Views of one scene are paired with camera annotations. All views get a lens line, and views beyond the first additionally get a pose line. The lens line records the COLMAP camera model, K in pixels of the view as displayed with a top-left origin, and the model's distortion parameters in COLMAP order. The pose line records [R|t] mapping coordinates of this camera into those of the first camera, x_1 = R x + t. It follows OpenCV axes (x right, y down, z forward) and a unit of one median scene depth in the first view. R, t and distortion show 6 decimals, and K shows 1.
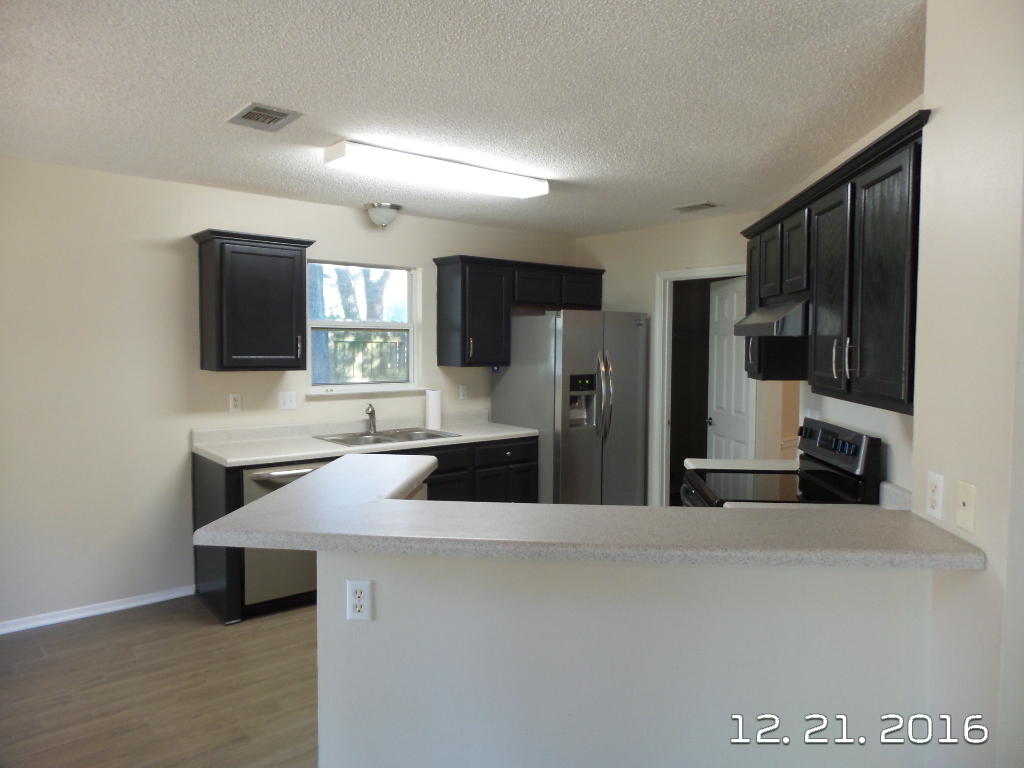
lens RADIAL K [[716.5, 0, 511.6], [0, 716.5, 389.9], [0, 0, 1]] dist [0.011916, 0.007527]
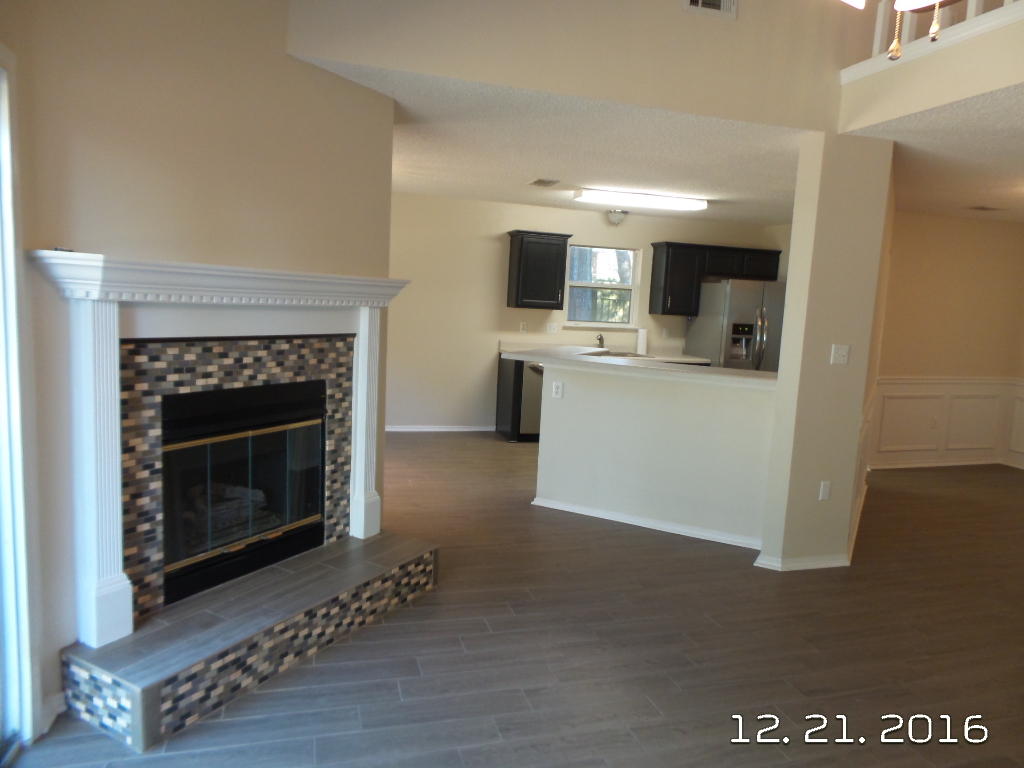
lens RADIAL K [[707.7, 0, 513.4], [0, 707.7, 393.0], [0, 0, 1]] dist [0.001952, 0.000847]
pose [[0.920609, 0.090599, -0.379830, 0.230199], [-0.069480, 0.995196, 0.068978, 0.052745], [0.384255, -0.037112, 0.922481, -0.532909]]
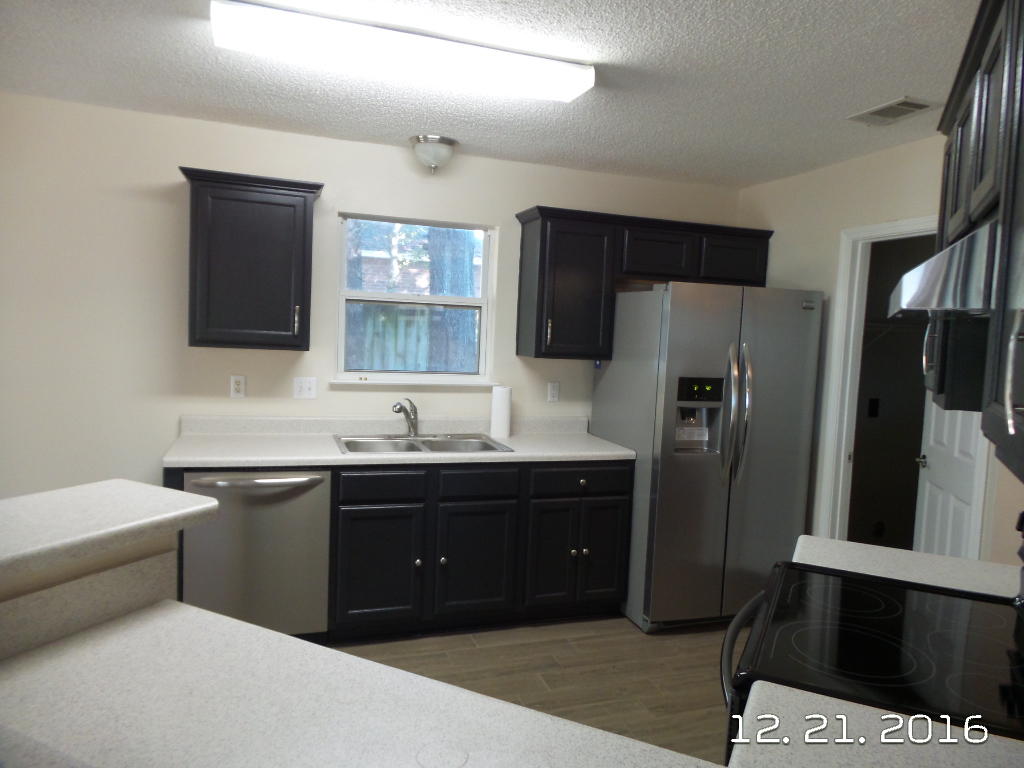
lens RADIAL K [[716.5, 0, 511.6], [0, 716.5, 389.9], [0, 0, 1]] dist [0.011916, 0.007527]
pose [[0.936783, 0.064530, -0.343909, 0.165976], [-0.061013, 0.997915, 0.021049, -0.012930], [0.344551, 0.001264, 0.938767, 0.292885]]
